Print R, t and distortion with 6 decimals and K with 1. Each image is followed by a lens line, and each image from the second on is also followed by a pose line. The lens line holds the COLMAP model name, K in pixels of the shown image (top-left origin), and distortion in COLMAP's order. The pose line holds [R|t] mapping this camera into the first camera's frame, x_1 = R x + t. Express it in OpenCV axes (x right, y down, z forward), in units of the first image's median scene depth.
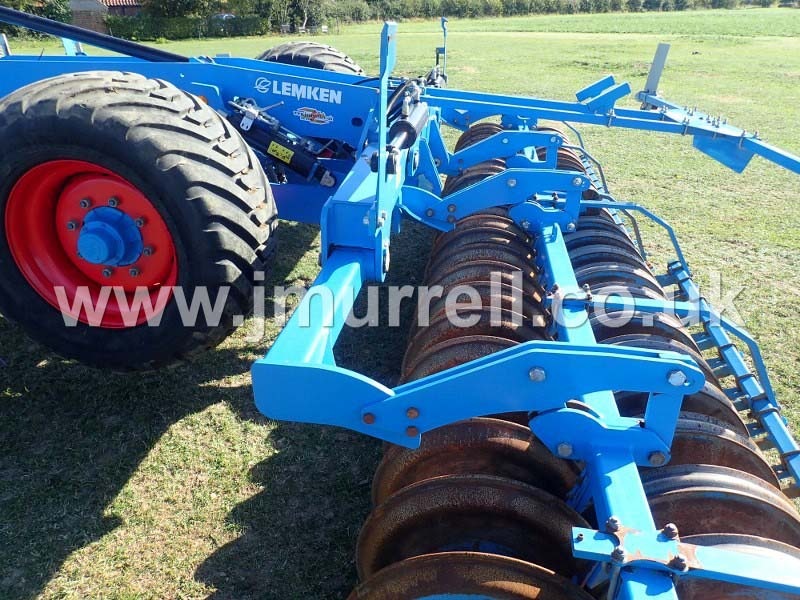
lens RADIAL K [[586.8, 0, 400.0], [0, 586.8, 300.0], [0, 0, 1]] dist [-0.002443, -0.002564]
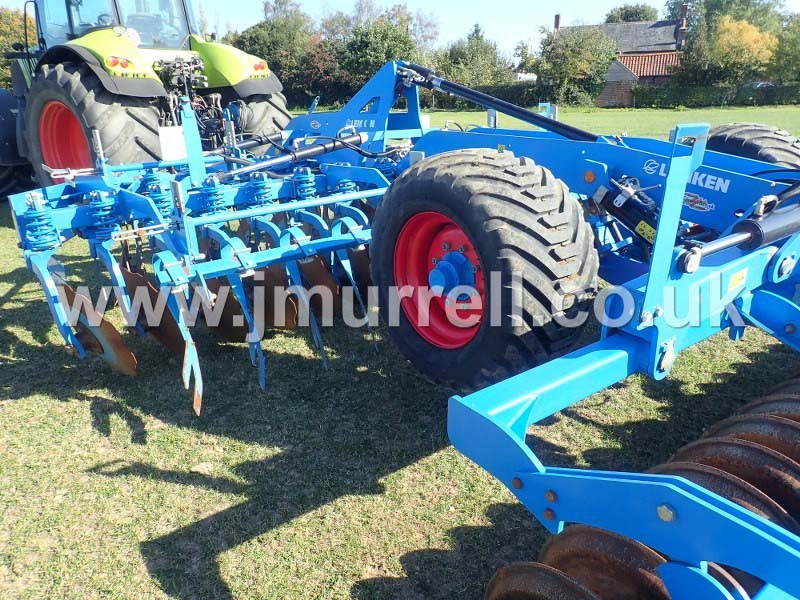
lens RADIAL K [[586.8, 0, 400.0], [0, 586.8, 300.0], [0, 0, 1]] dist [-0.002443, -0.002564]
pose [[0.702990, 0.233972, -0.671611, 0.293882], [-0.299167, 0.954008, 0.019208, -0.049718], [0.645216, 0.187421, 0.740655, 0.006439]]
